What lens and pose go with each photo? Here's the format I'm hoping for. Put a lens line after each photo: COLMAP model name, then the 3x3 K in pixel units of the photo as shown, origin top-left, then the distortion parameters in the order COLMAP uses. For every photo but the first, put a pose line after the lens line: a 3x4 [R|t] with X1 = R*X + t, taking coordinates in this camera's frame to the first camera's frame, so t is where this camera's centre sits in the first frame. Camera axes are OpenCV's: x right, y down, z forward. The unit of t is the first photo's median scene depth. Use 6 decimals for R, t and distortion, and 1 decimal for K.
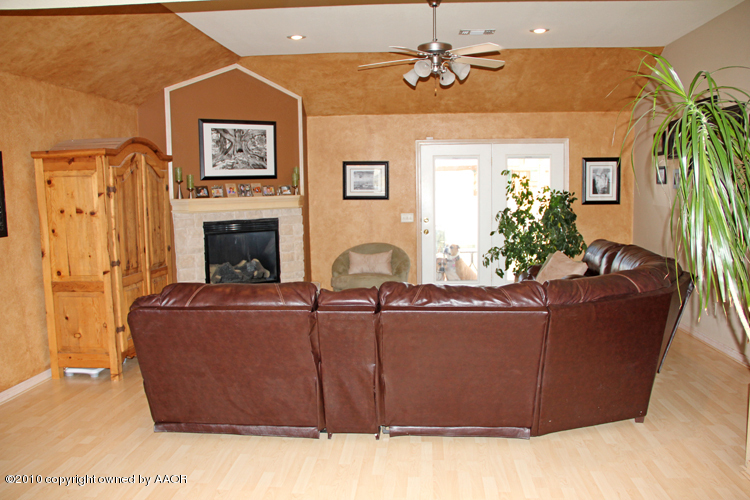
lens RADIAL K [[625.9, 0, 382.6], [0, 625.9, 255.9], [0, 0, 1]] dist [-0.156211, 0.121626]
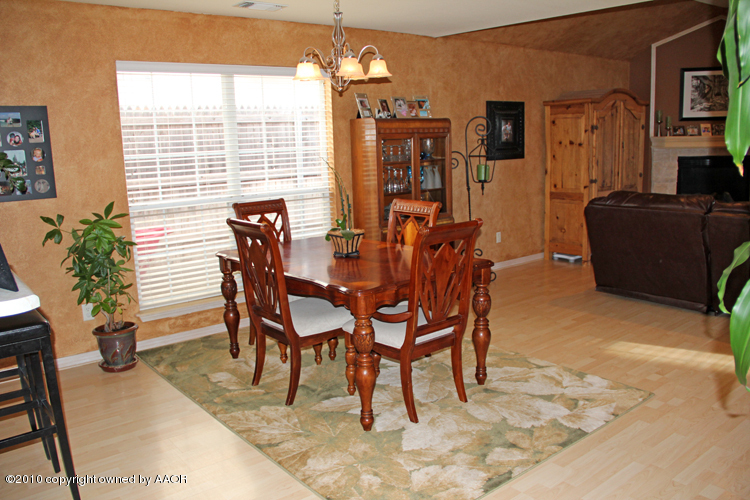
lens RADIAL K [[625.9, 0, 375.2], [0, 625.9, 256.8], [0, 0, 1]] dist [-0.156211, 0.121626]
pose [[0.678651, 0.130795, -0.722721, 0.178595], [-0.061147, 0.990661, 0.121866, 0.029756], [0.731911, -0.038512, 0.680311, -0.221977]]
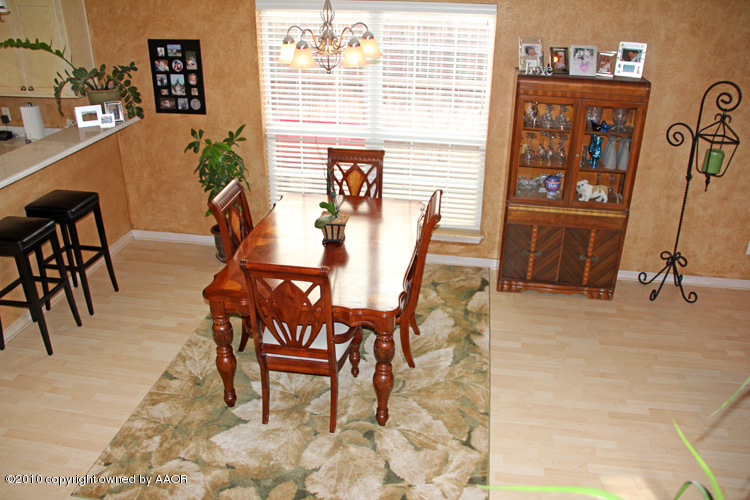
lens RADIAL K [[625.9, 0, 371.5], [0, 625.9, 257.9], [0, 0, 1]] dist [-0.156211, 0.121626]
pose [[-0.101733, 0.444649, -0.889909, 0.247515], [-0.119503, 0.882610, 0.454664, -0.139226], [0.987608, 0.152601, -0.036653, 0.190718]]
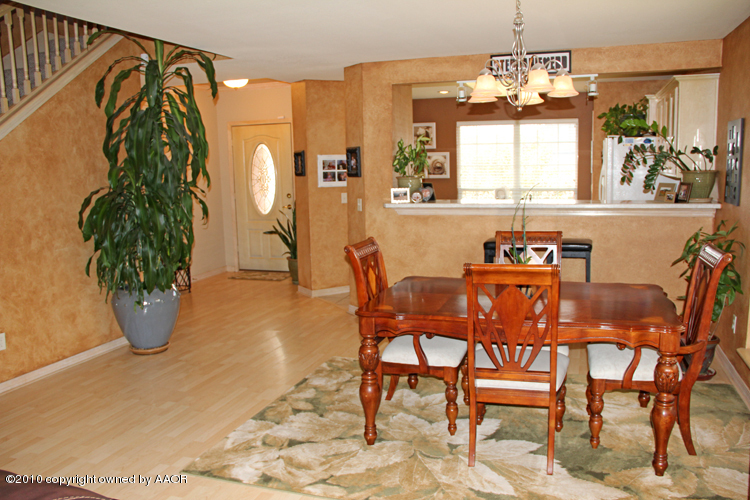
lens RADIAL K [[633.9, 0, 378.1], [0, 633.9, 248.9], [0, 0, 1]] dist [-0.101557, 0.053862]
pose [[-0.967659, -0.005242, 0.252209, -0.254145], [0.057440, 0.968944, 0.240519, -0.062456], [-0.245637, 0.247227, -0.937305, 0.611539]]
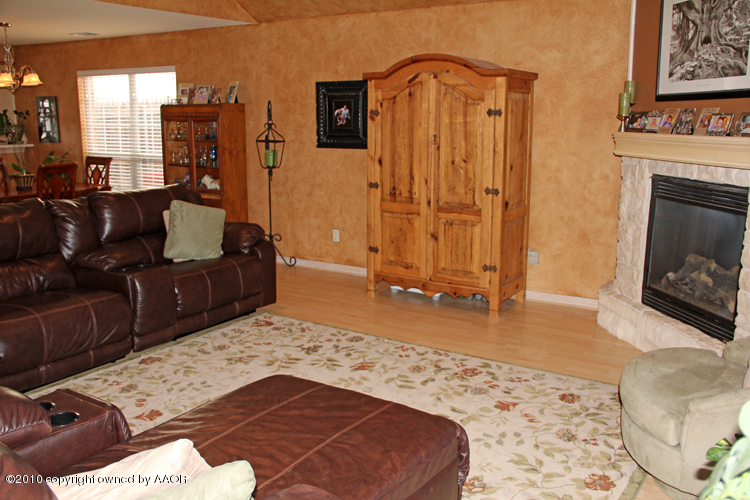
lens RADIAL K [[691.2, 0, 378.8], [0, 691.2, 253.2], [0, 0, 1]] dist [-0.056087, 0.000000]
pose [[-0.473894, 0.180227, -0.861941, 0.407663], [-0.097358, 0.962107, 0.254698, -0.121985], [0.875183, 0.204617, -0.438390, 1.071870]]
